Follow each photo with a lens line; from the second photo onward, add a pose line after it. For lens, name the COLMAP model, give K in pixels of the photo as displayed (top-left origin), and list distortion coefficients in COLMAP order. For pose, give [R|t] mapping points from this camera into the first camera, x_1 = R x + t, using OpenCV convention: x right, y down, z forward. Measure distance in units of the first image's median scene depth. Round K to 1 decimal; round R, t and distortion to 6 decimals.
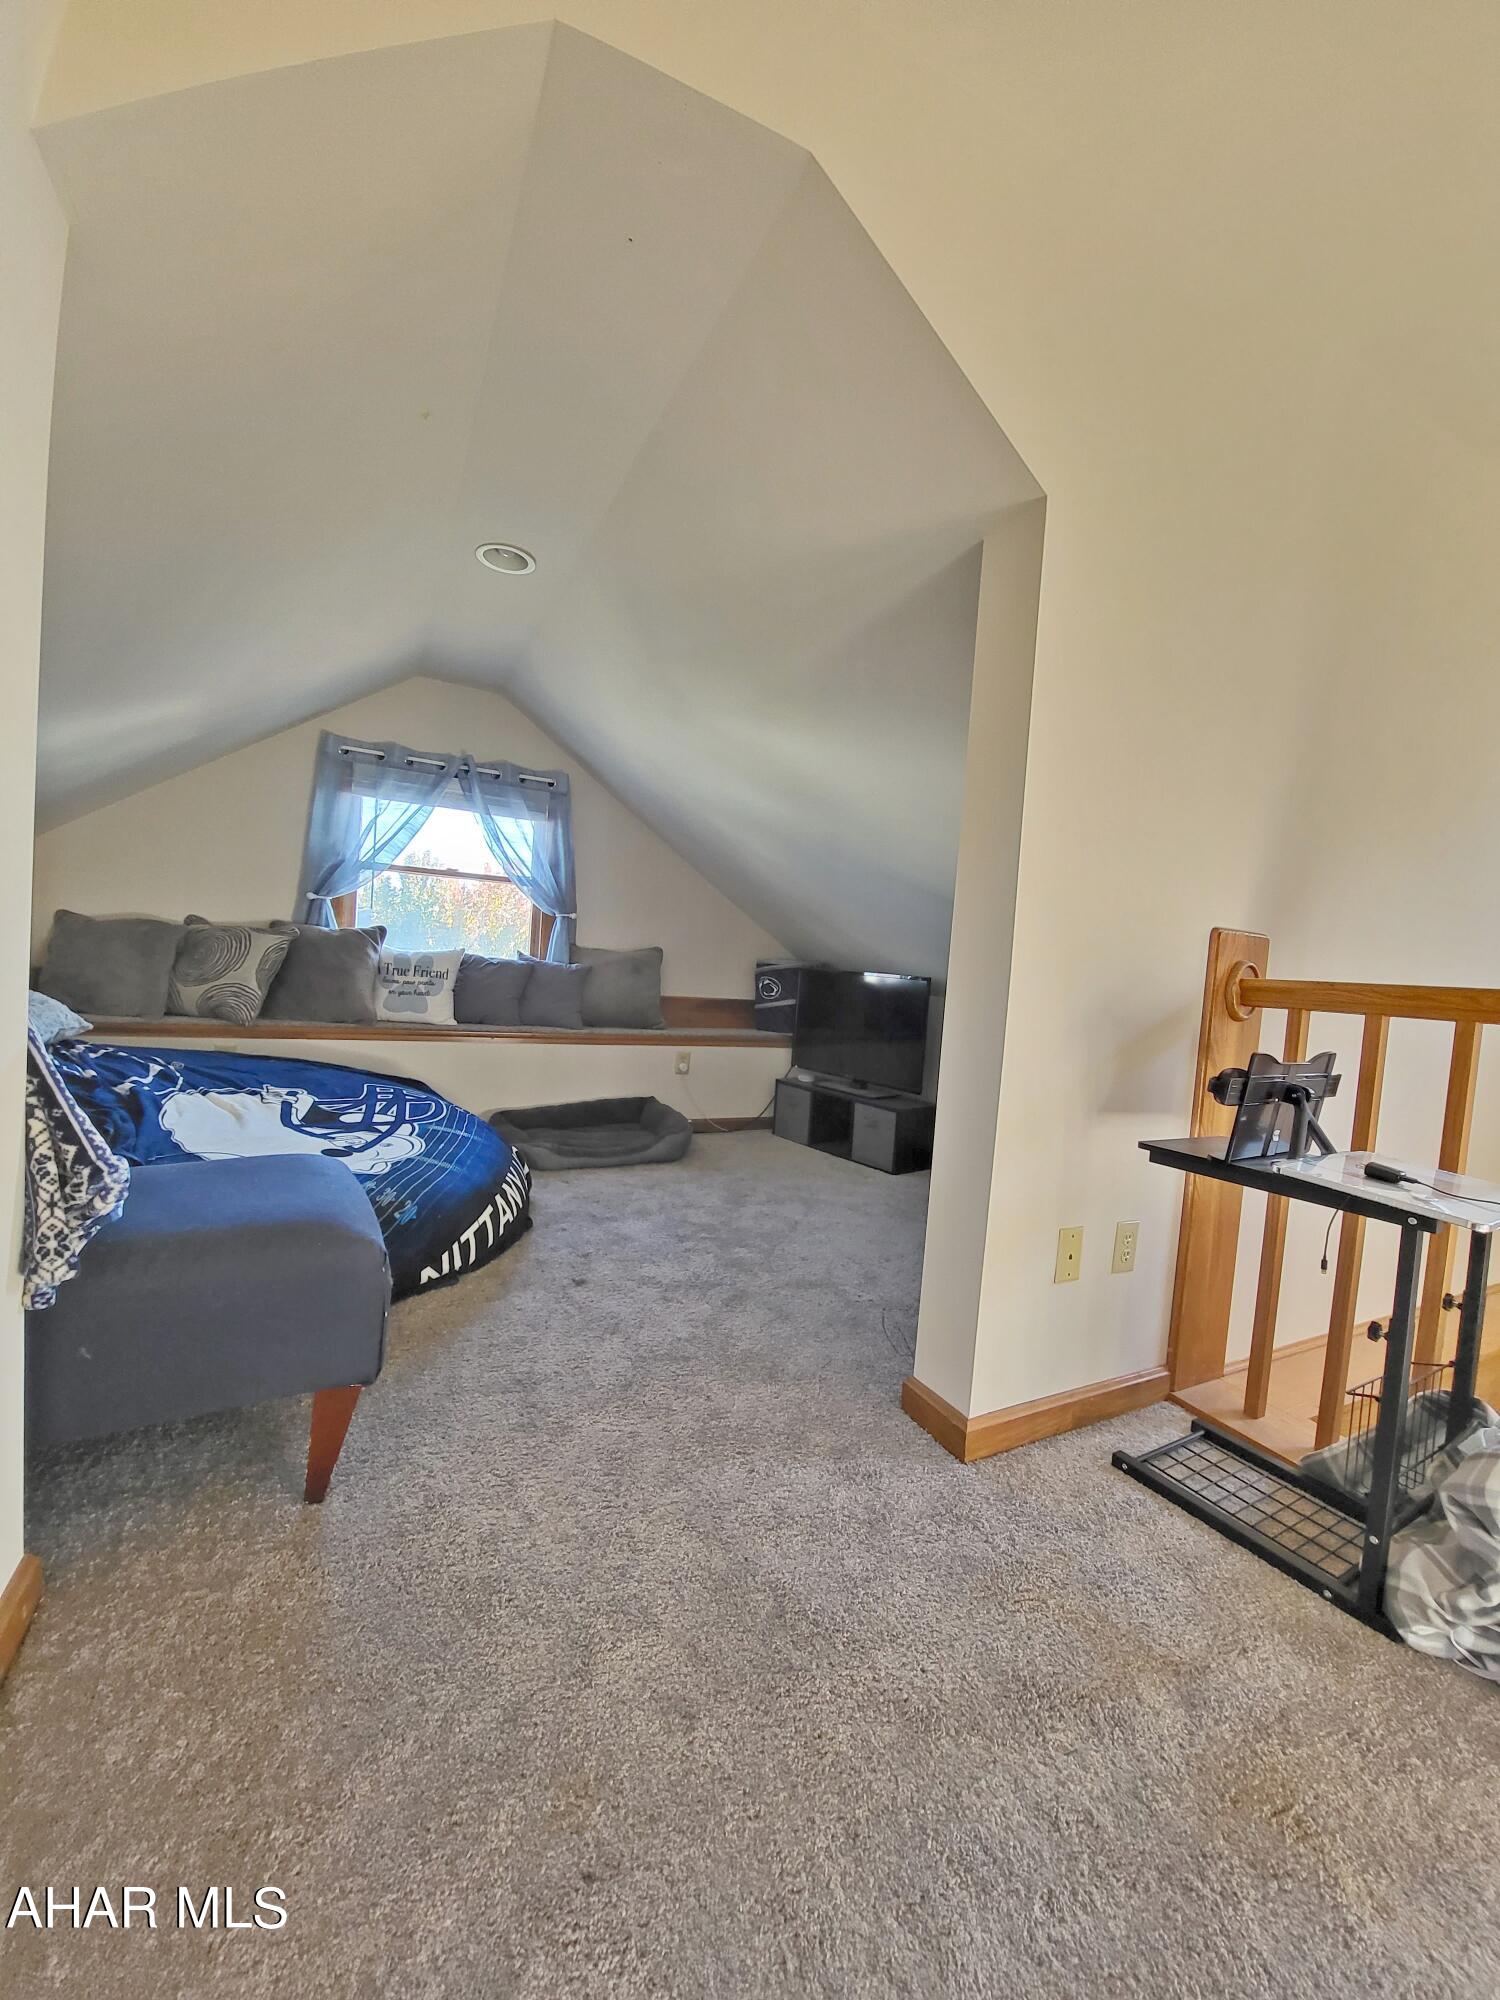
lens RADIAL K [[795.8, 0, 750.0], [0, 795.8, 1000.0], [0, 0, 1]] dist [-0.001639, -0.009883]
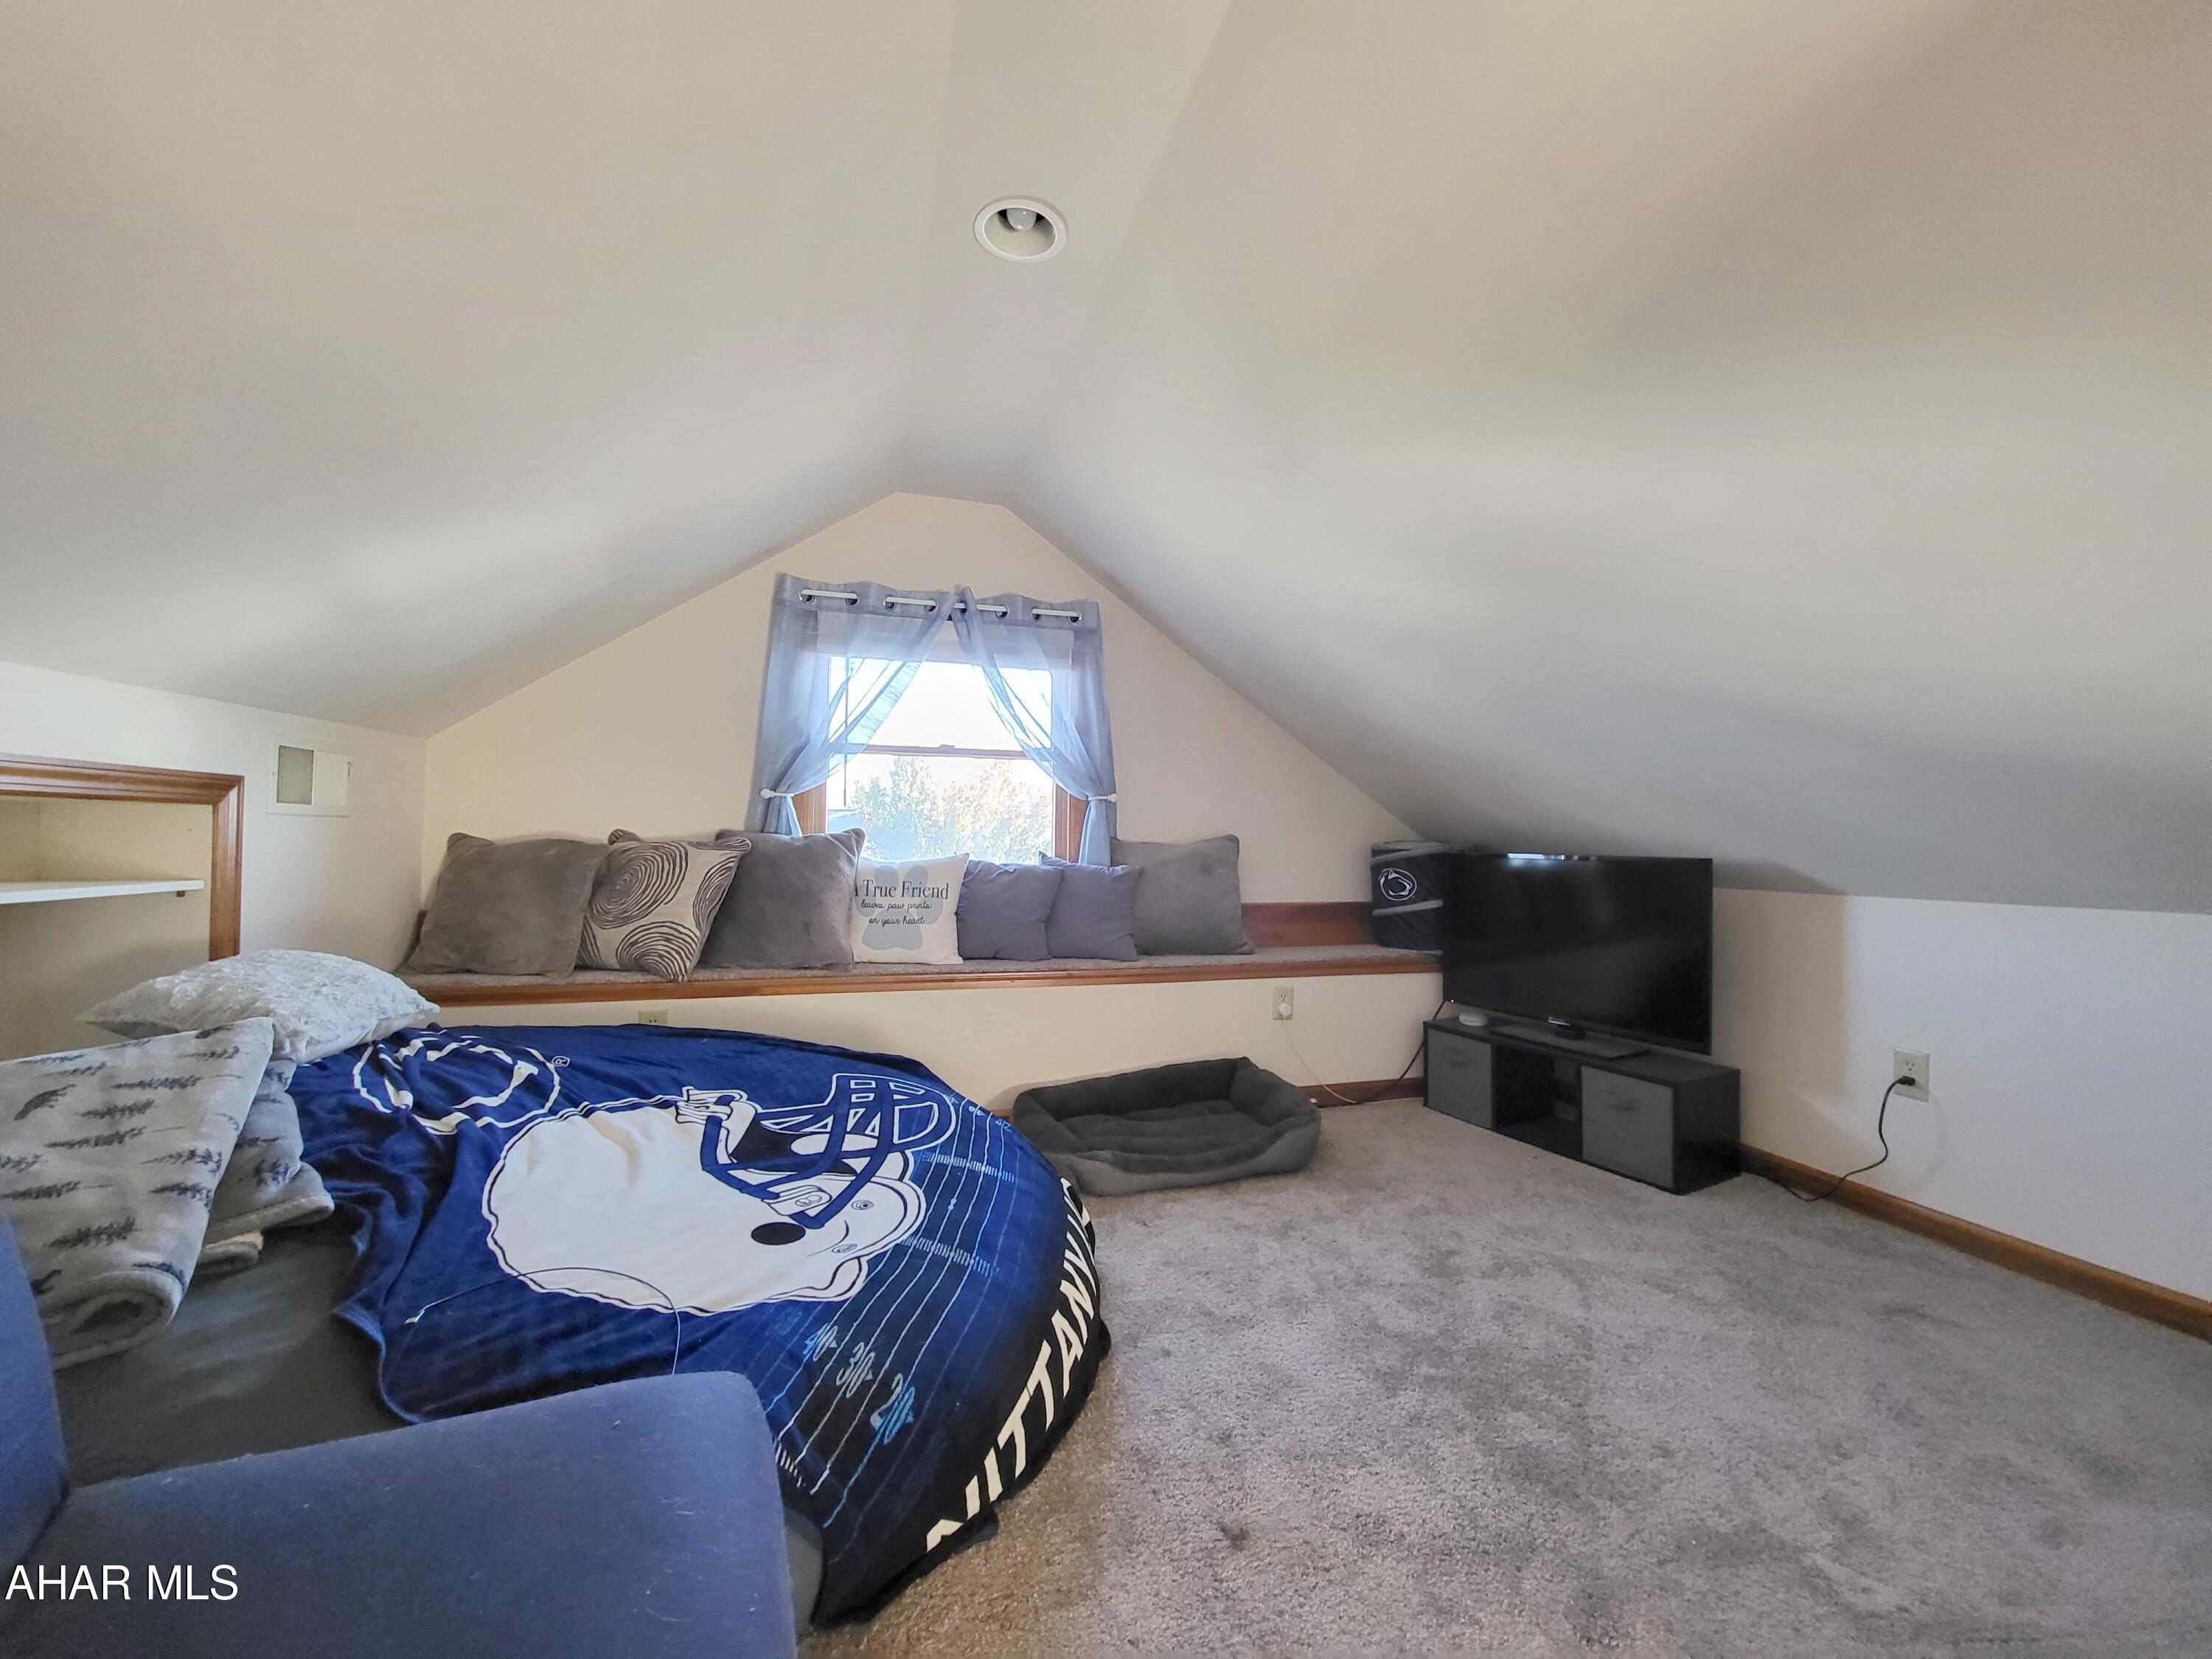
lens RADIAL K [[880.1, 0, 1111.6], [0, 880.1, 813.8], [0, 0, 1]] dist [-0.001639, -0.009883]
pose [[0.983763, -0.063979, -0.167680, -0.110693], [0.049488, 0.994781, -0.089223, -0.026048], [0.172514, 0.079477, 0.981796, 0.275305]]
